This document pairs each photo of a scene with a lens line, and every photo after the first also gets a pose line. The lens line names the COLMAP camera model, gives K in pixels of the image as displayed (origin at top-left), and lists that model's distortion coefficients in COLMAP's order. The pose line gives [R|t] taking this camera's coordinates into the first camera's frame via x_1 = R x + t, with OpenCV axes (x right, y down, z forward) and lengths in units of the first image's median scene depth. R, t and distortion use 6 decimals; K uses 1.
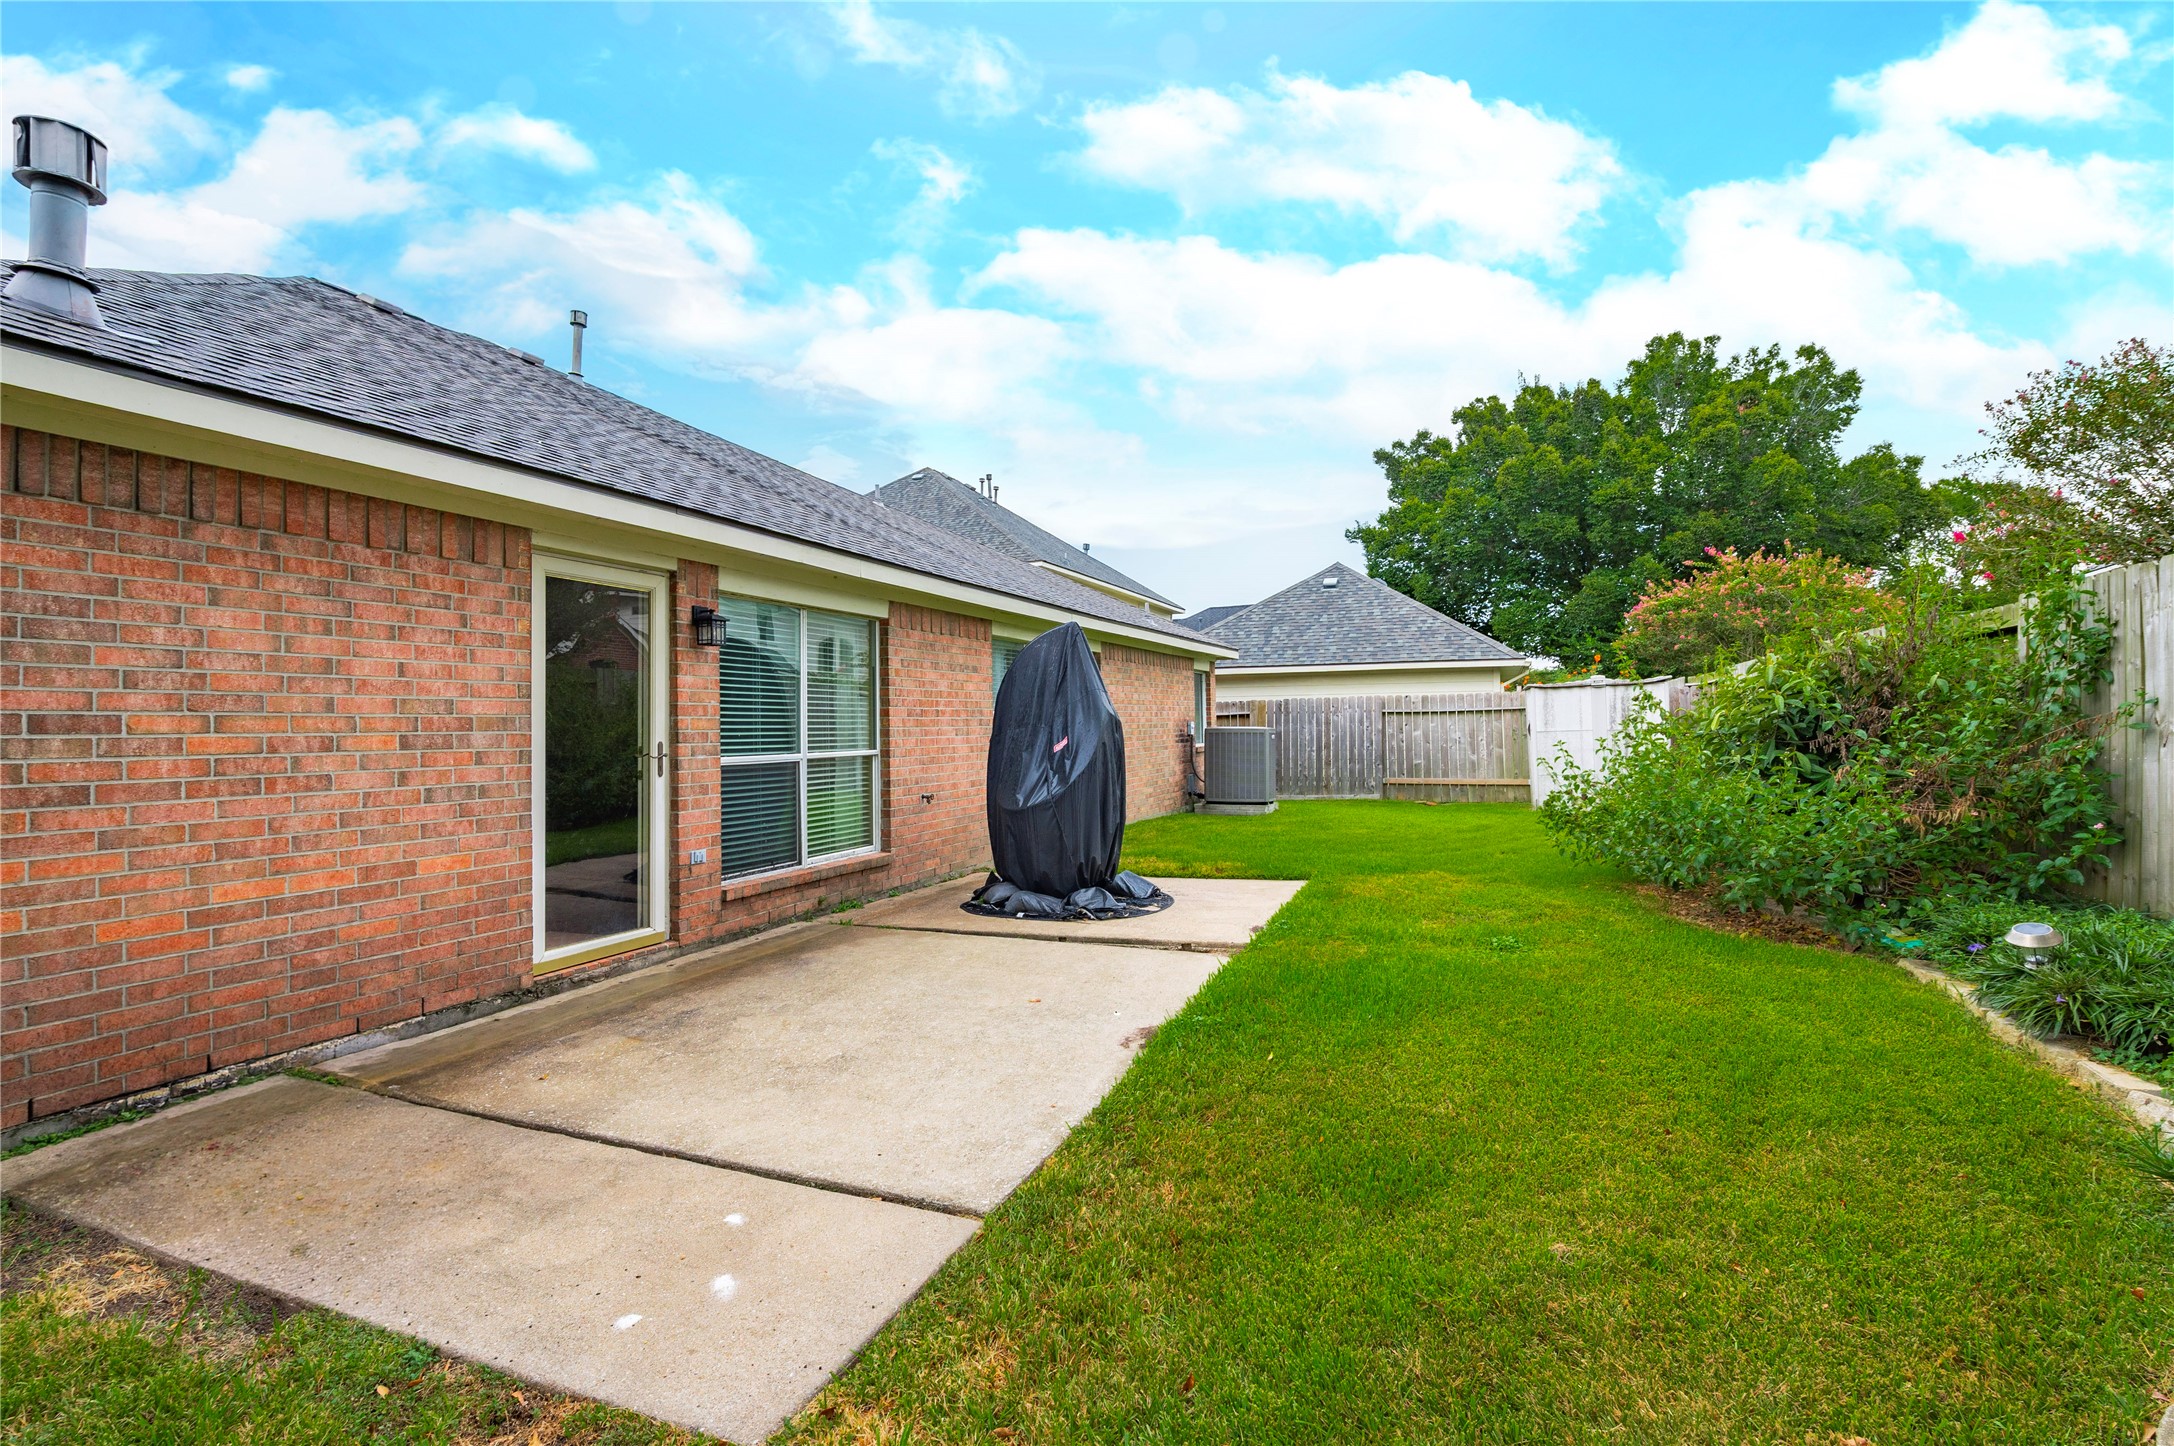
lens RADIAL K [[1001.1, 0, 1086.9], [0, 1001.1, 726.6], [0, 0, 1]] dist [-0.011921, 0.001757]
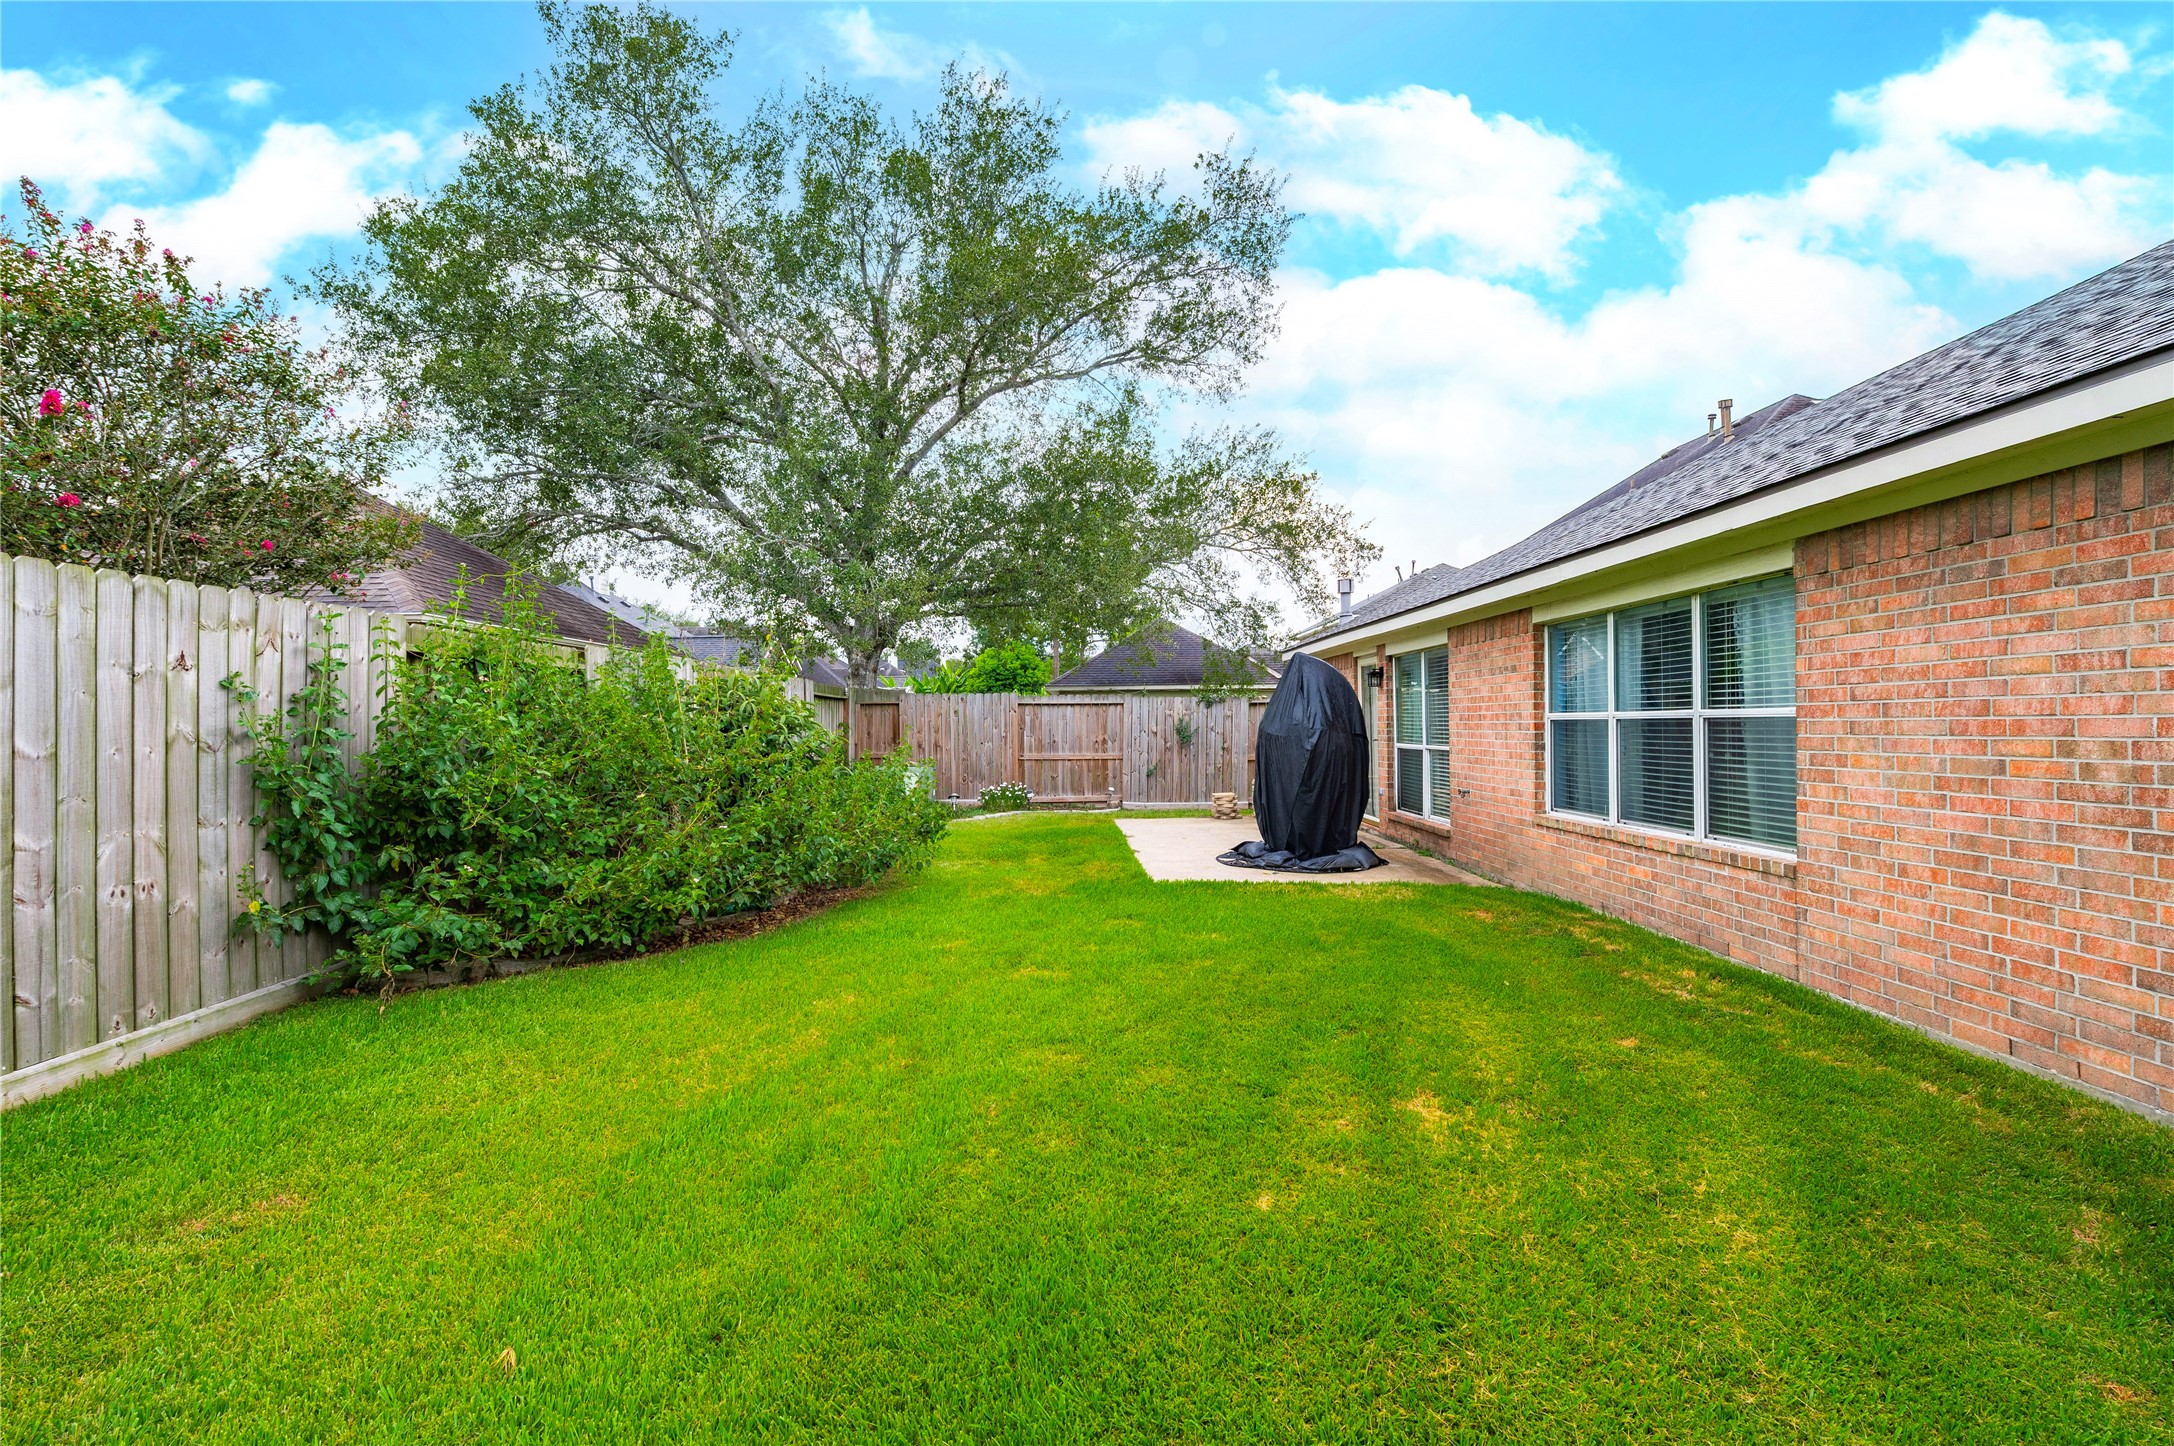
lens RADIAL K [[946.7, 0, 1086.5], [0, 946.7, 718.7], [0, 0, 1]] dist [-0.010188, 0.000015]
pose [[-0.920458, 0.013717, -0.390602, 0.563817], [0.014222, 0.999898, 0.001600, -0.017684], [0.390584, -0.004083, -0.920558, 1.577932]]
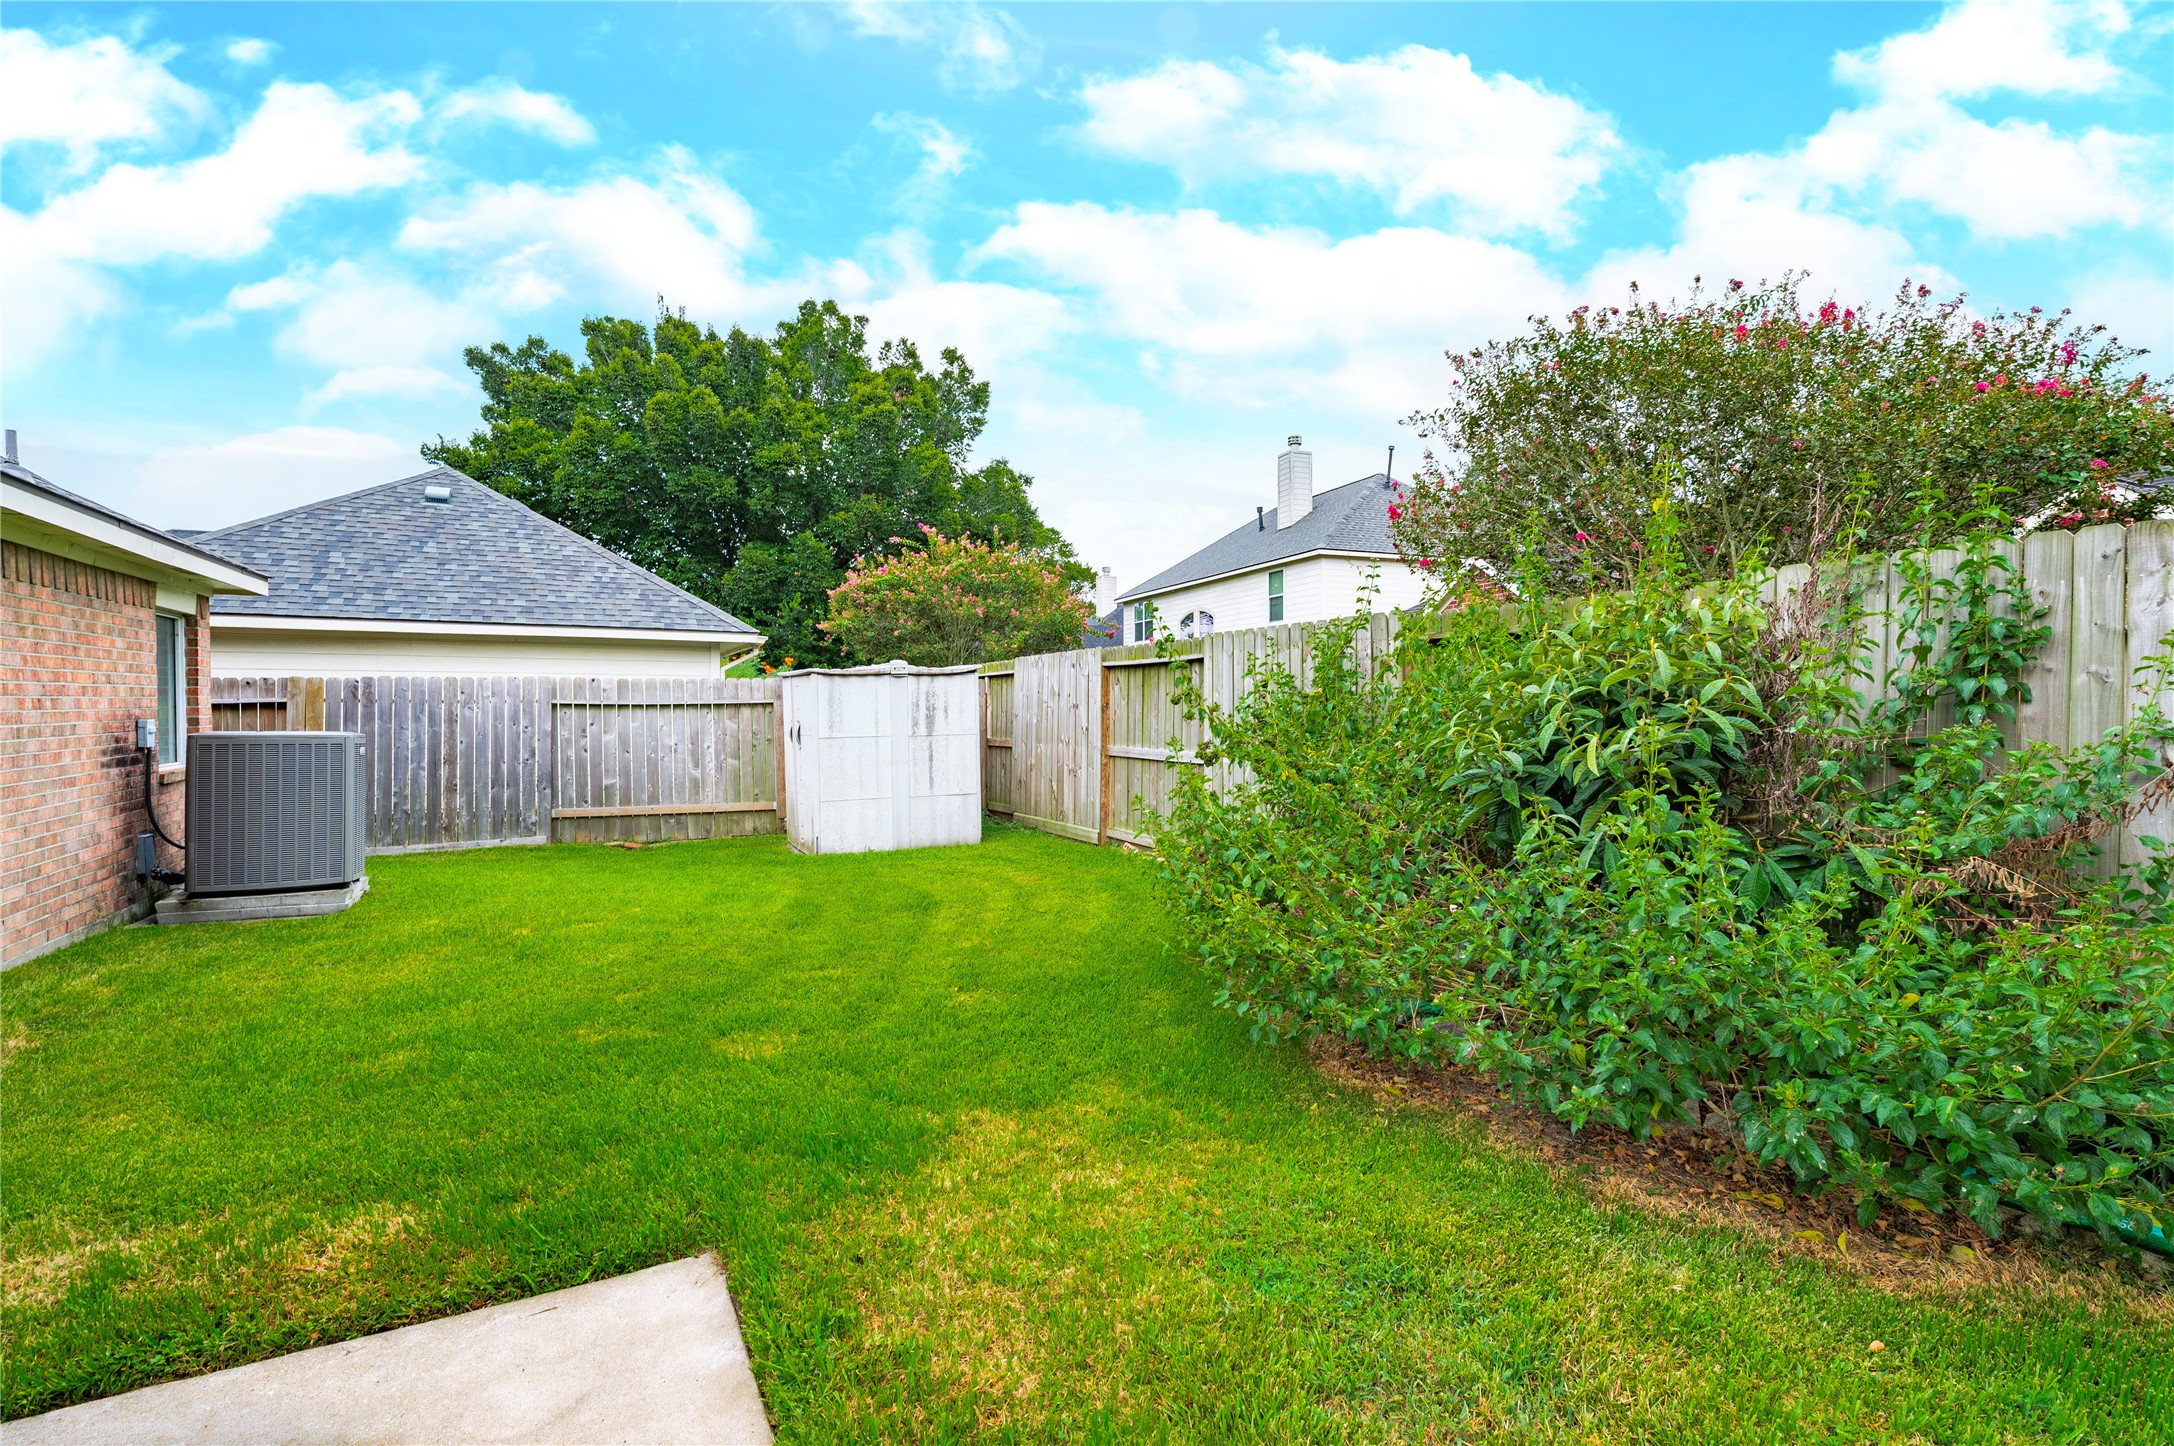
lens RADIAL K [[1045.2, 0, 1084.2], [0, 1045.2, 717.0], [0, 0, 1]] dist [-0.003320, -0.000682]
pose [[0.661269, 0.008385, 0.750102, 0.047756], [-0.010292, 0.999945, -0.002104, -0.014955], [-0.750078, -0.006329, 0.661319, 0.577057]]
